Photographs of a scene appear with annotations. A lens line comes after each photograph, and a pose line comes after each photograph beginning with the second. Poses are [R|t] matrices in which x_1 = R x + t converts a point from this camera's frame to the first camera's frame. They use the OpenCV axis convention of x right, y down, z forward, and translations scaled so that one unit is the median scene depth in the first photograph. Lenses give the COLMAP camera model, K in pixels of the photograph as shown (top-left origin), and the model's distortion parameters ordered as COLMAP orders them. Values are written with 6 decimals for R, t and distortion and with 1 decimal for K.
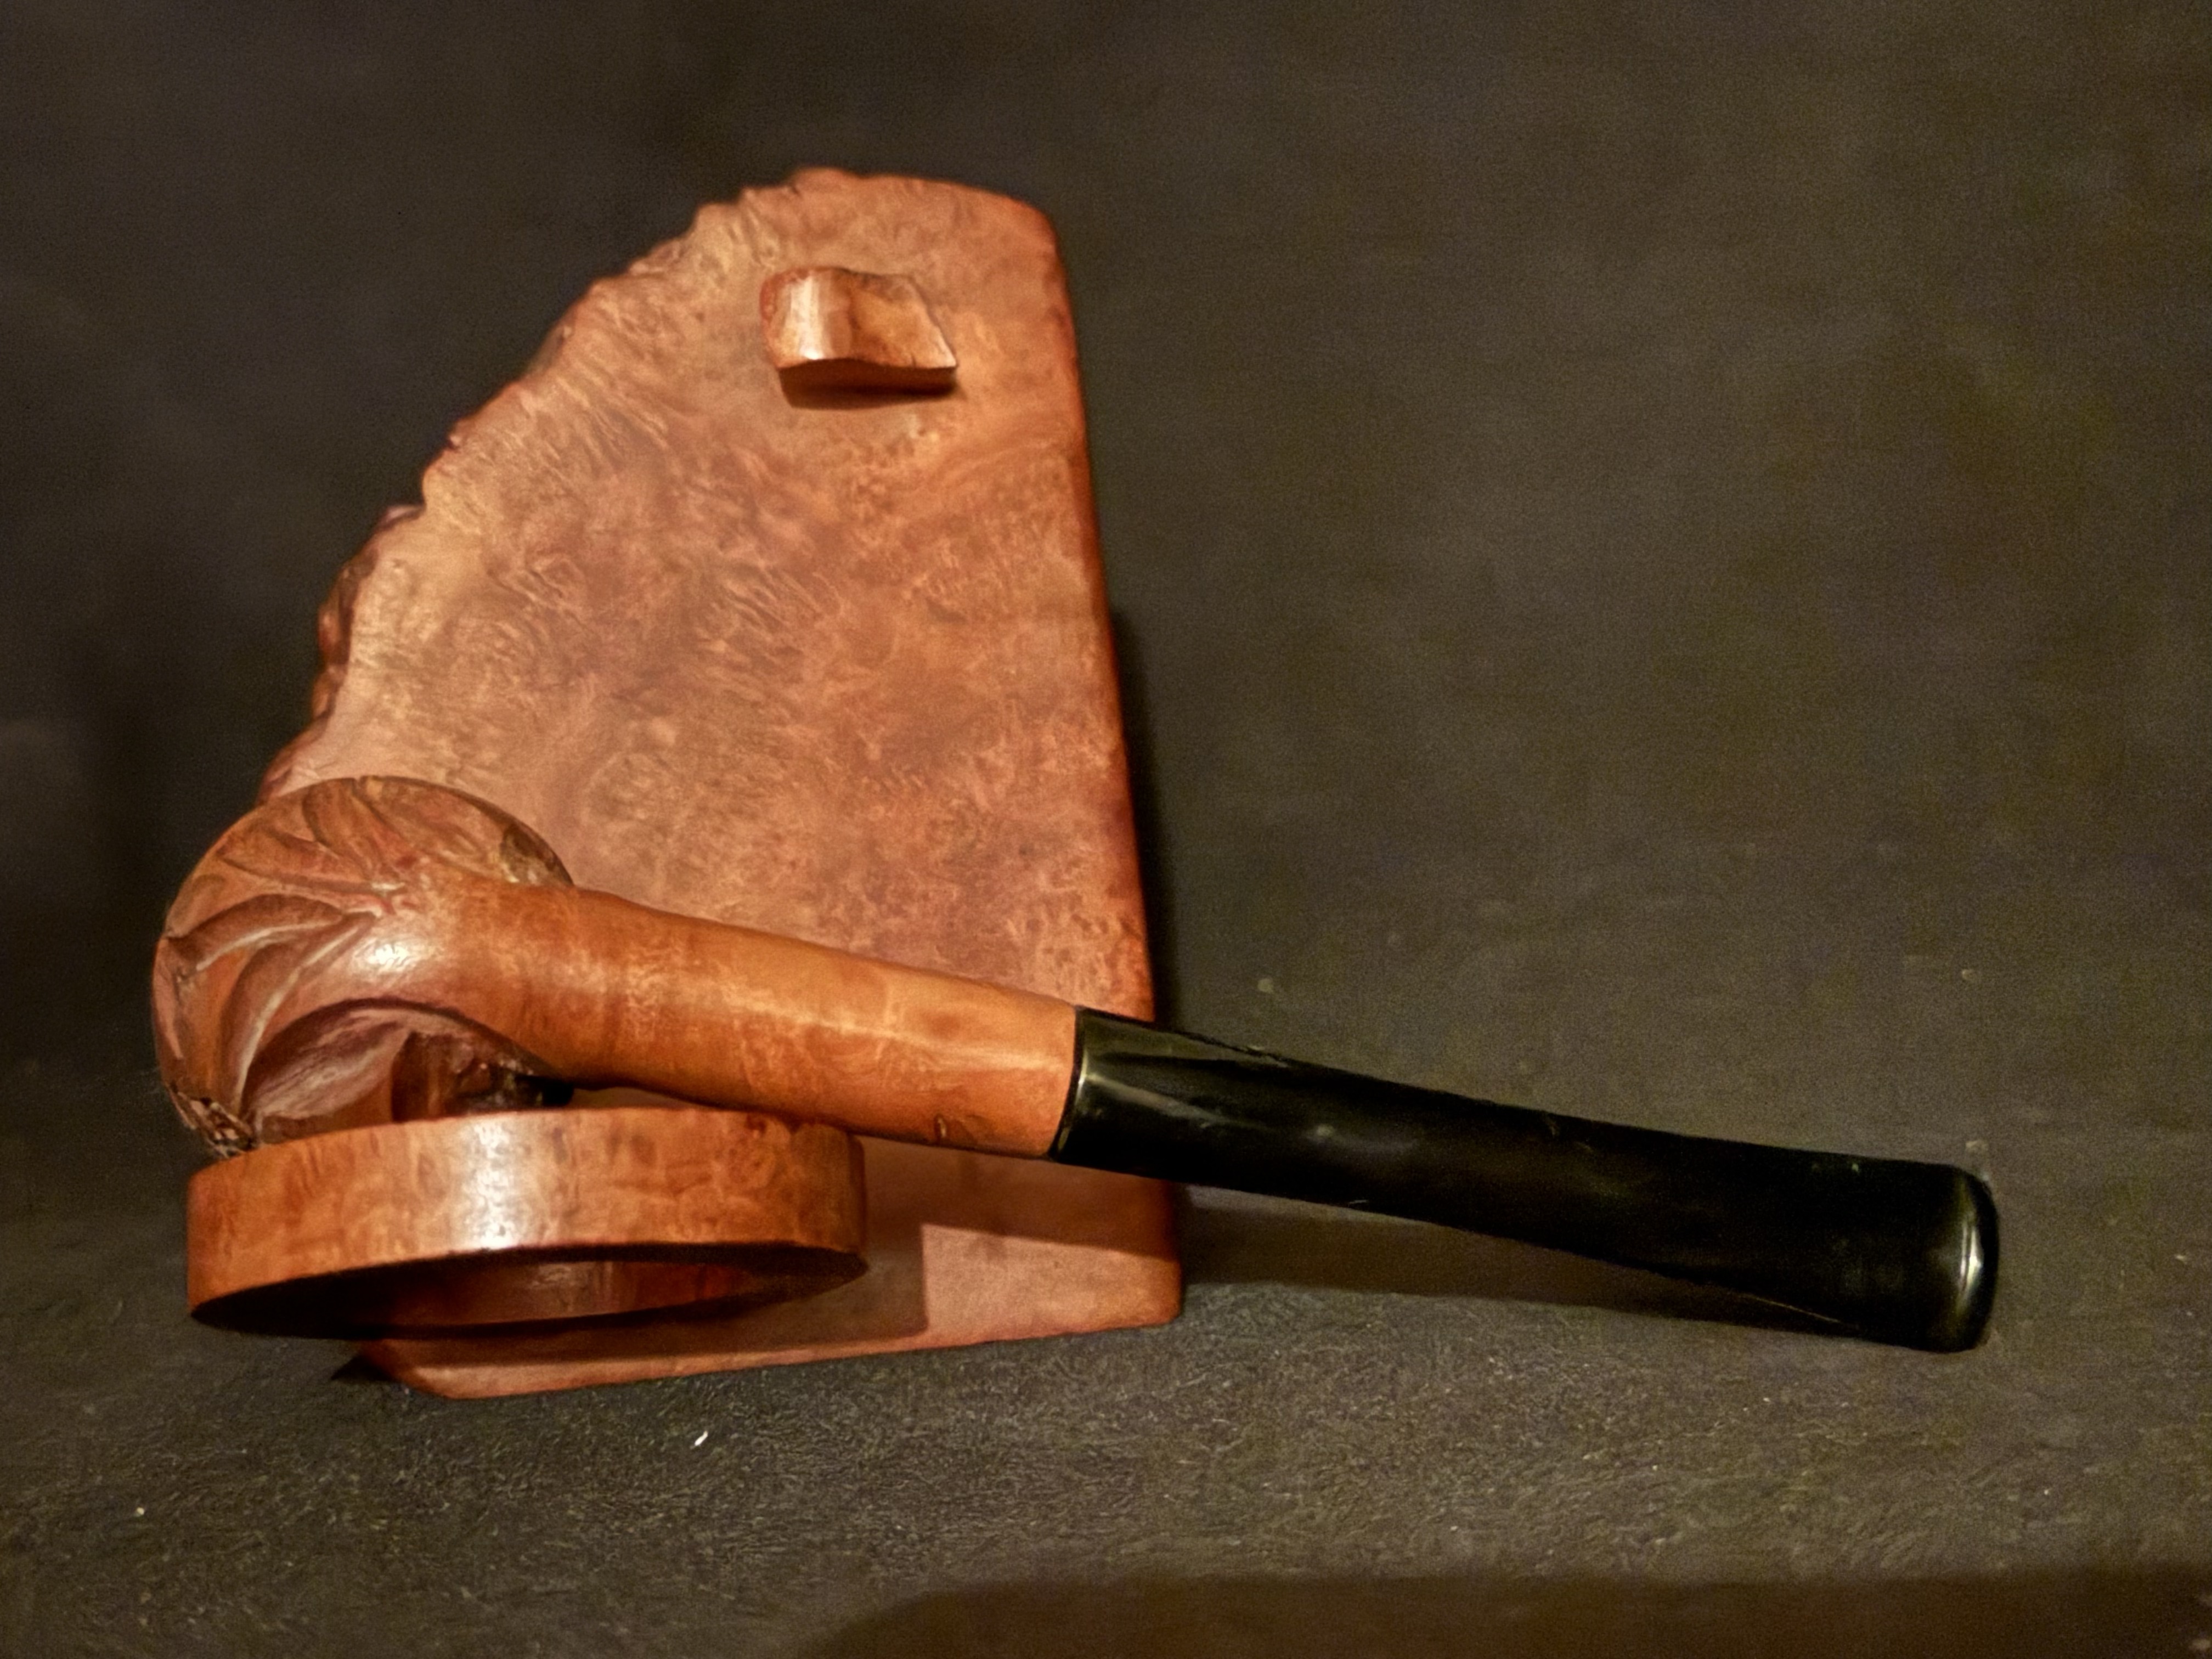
lens RADIAL K [[2904.9, 0, 1110.4], [0, 2904.9, 843.0], [0, 0, 1]] dist [0.072816, 0.000000]
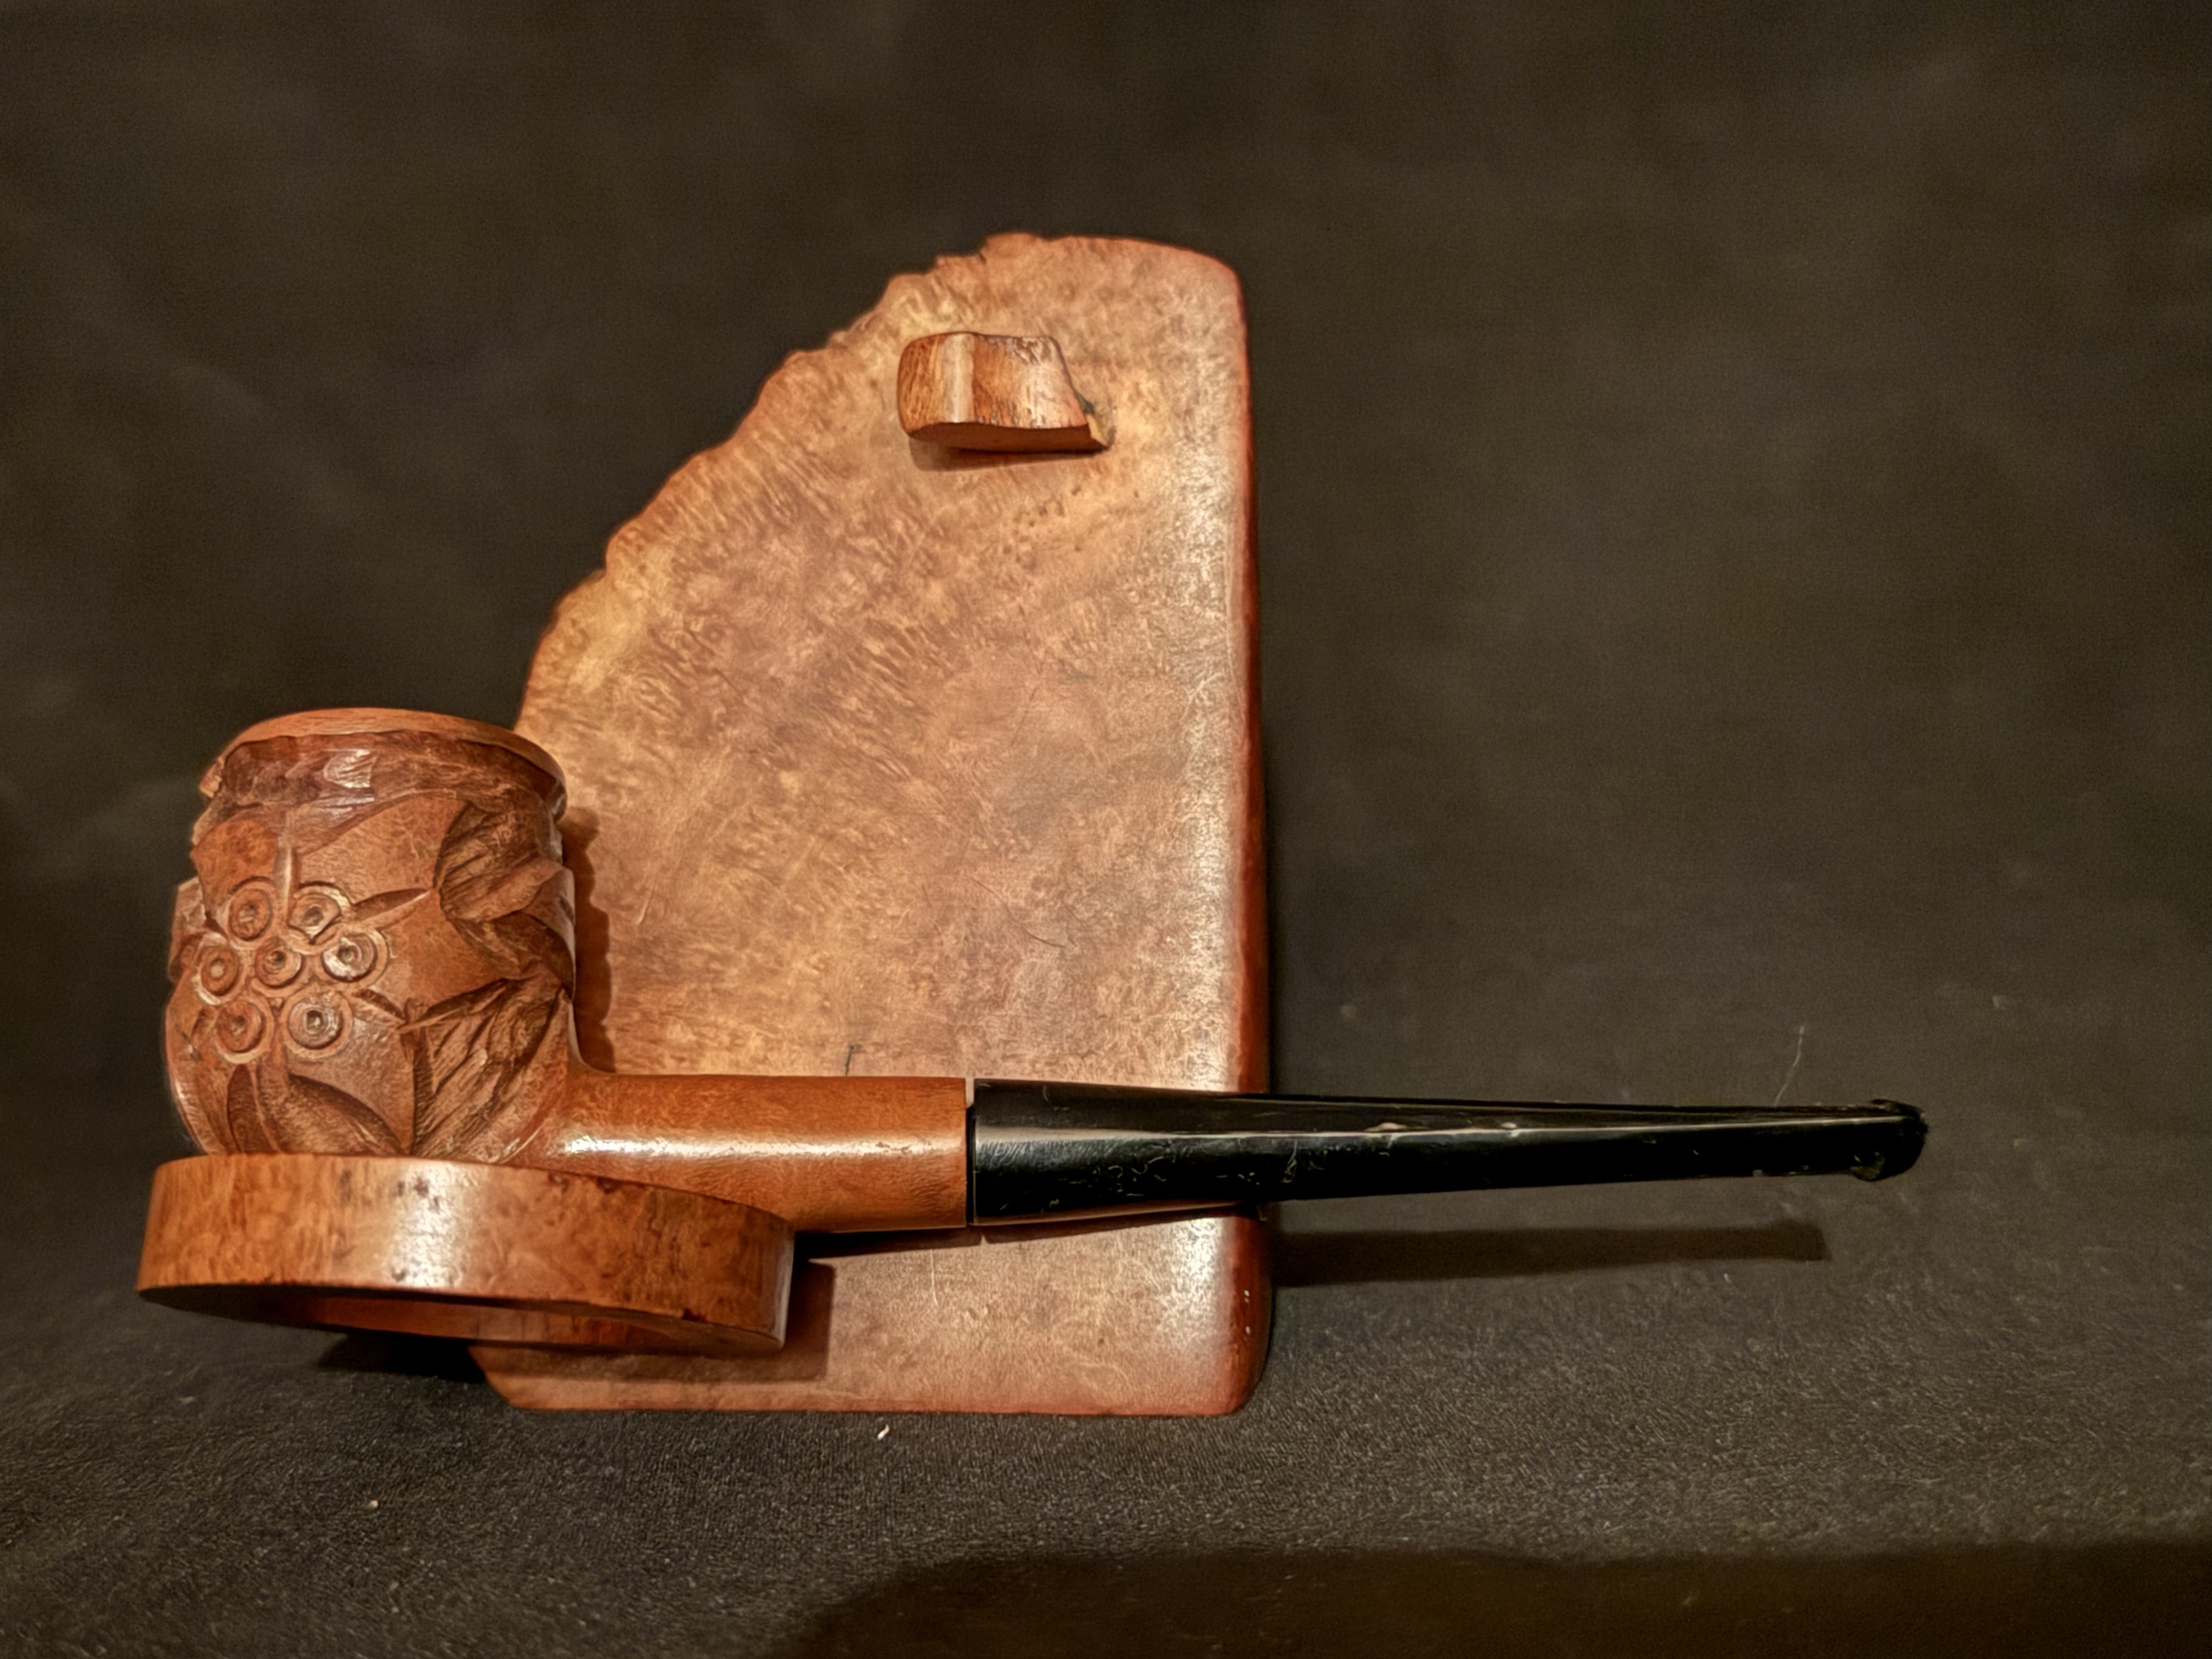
lens RADIAL K [[2696.1, 0, 1099.6], [0, 2696.1, 828.7], [0, 0, 1]] dist [0.089427, 0.000000]
pose [[0.900862, 0.035319, -0.432667, 0.363280], [-0.037436, 0.999292, 0.003627, -0.030310], [0.432489, 0.012929, 0.901547, 0.176808]]
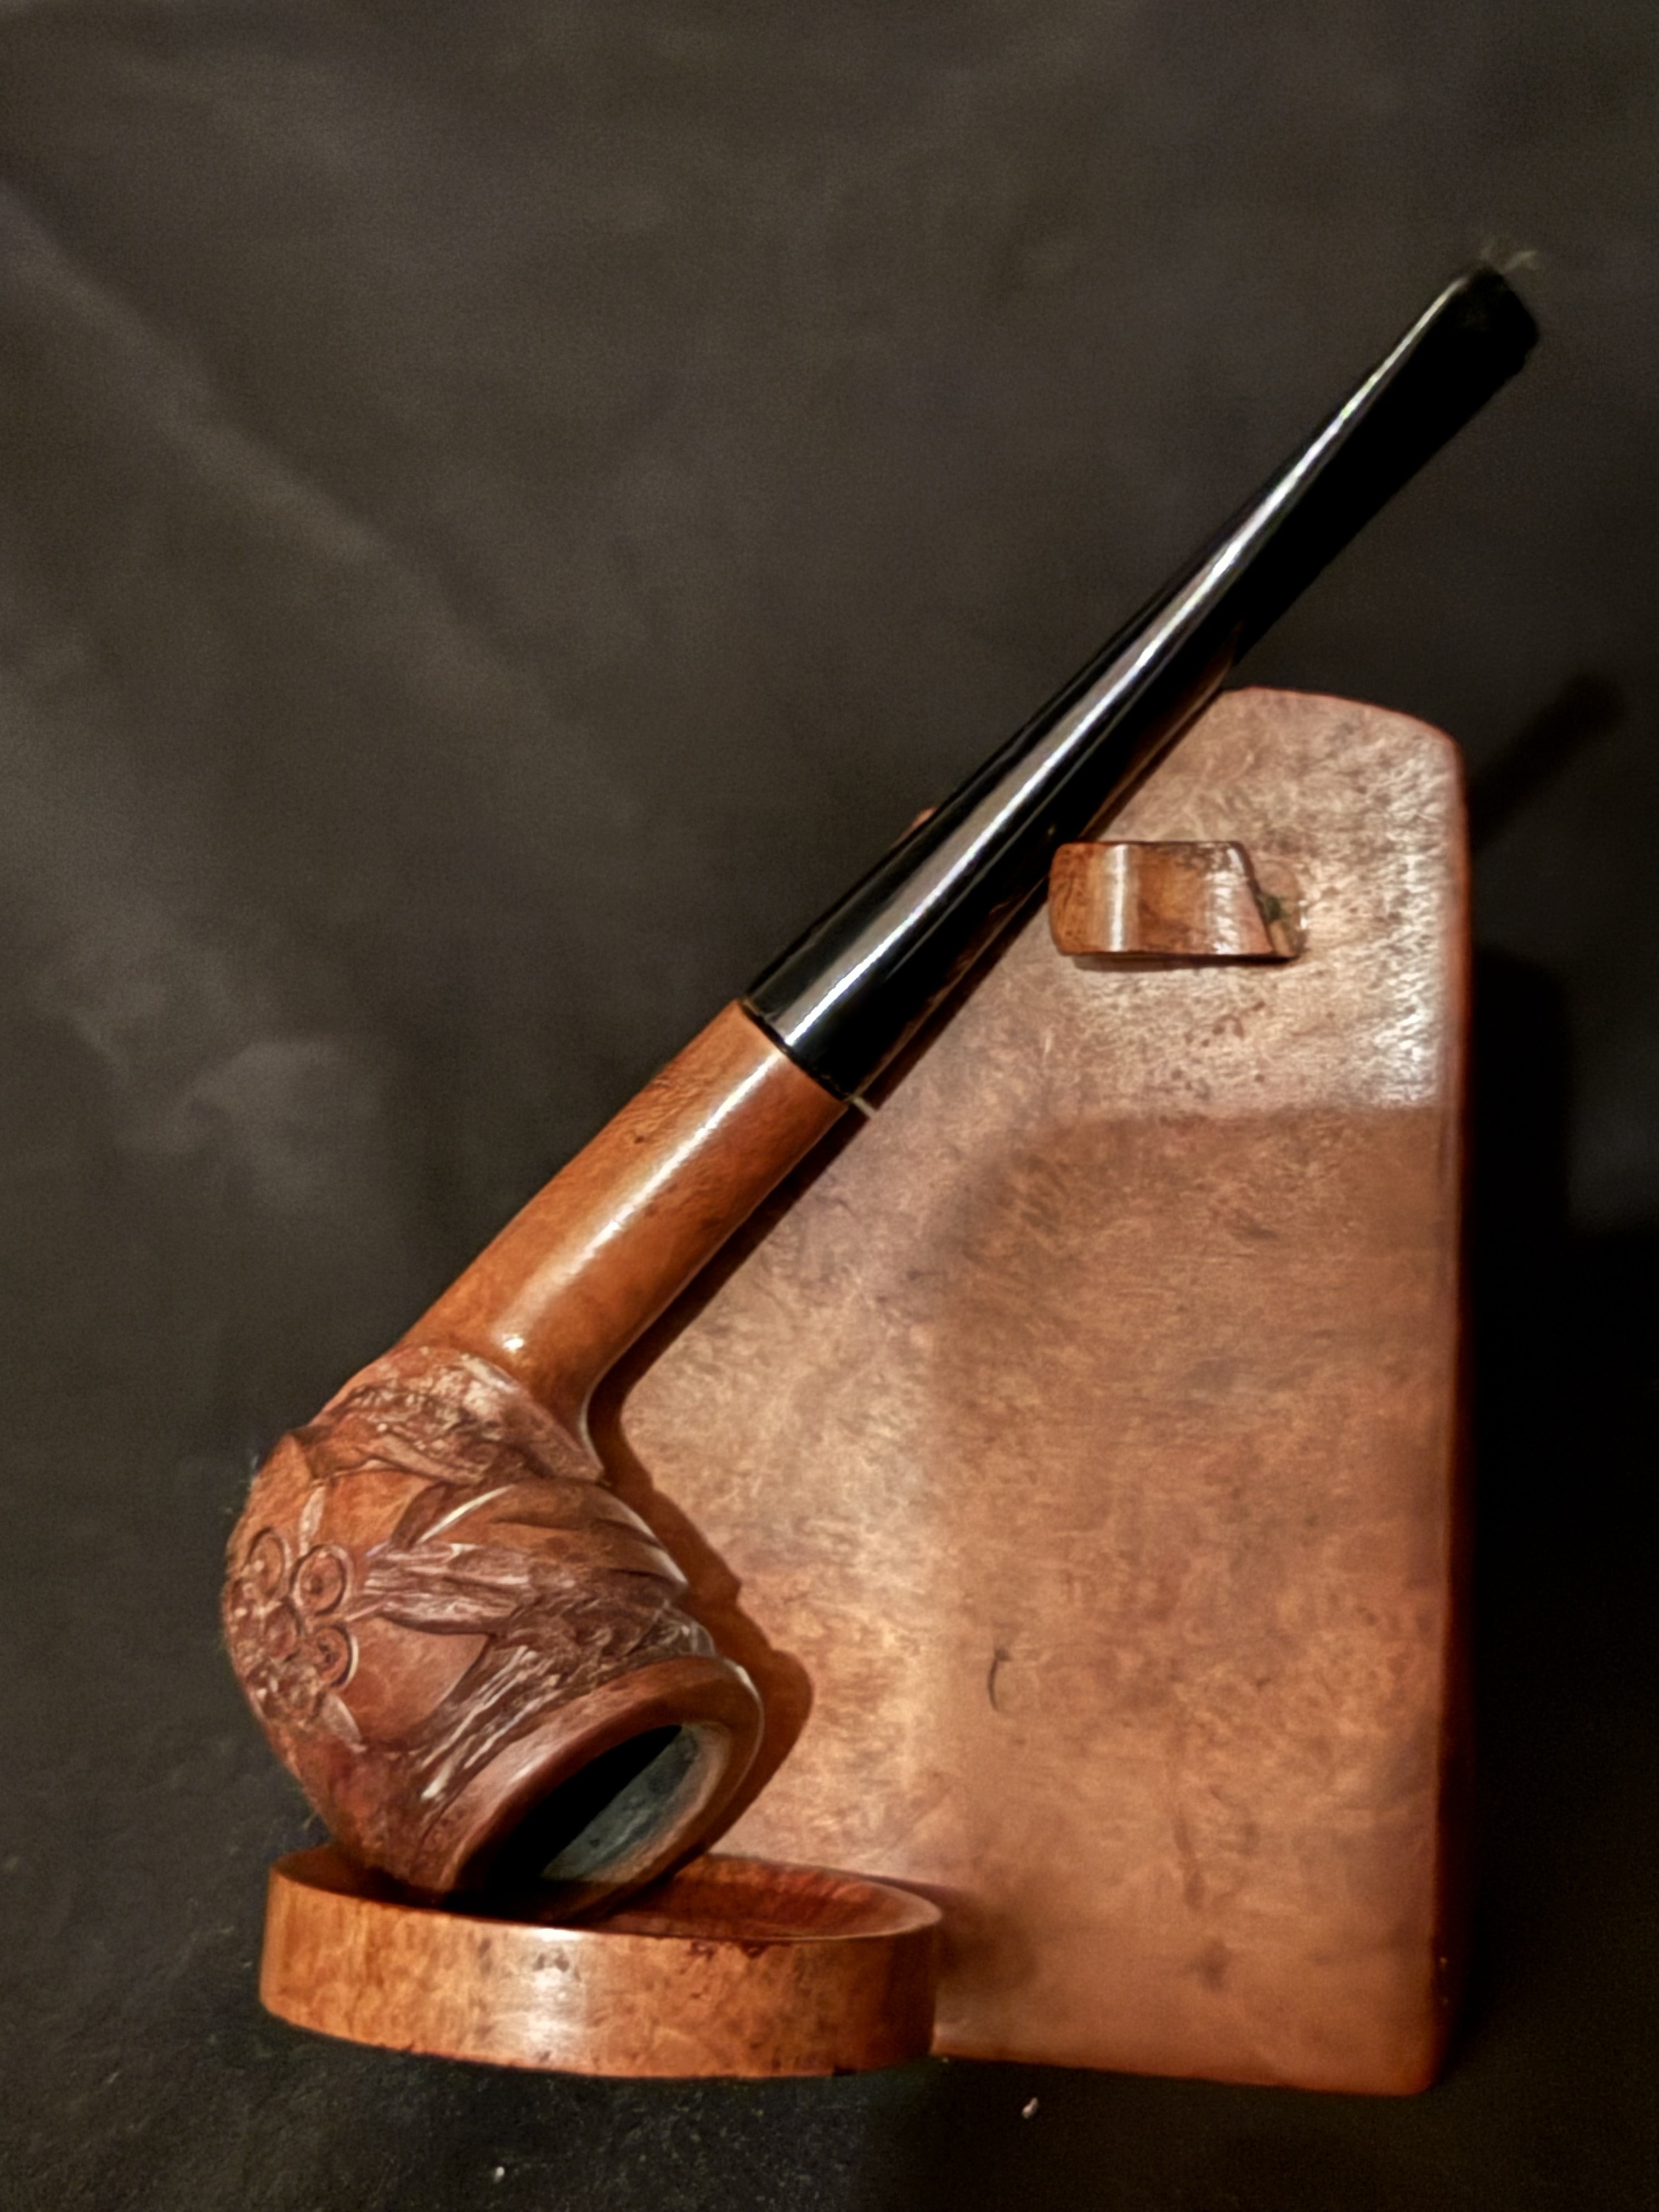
lens RADIAL K [[3766.3, 0, 864.5], [0, 3766.3, 1097.5], [0, 0, 1]] dist [0.160616, 0.000000]
pose [[0.851108, 0.123465, -0.510267, 0.421422], [-0.030237, 0.981868, 0.187140, -0.332079], [0.524120, -0.143847, 0.839408, 0.010866]]
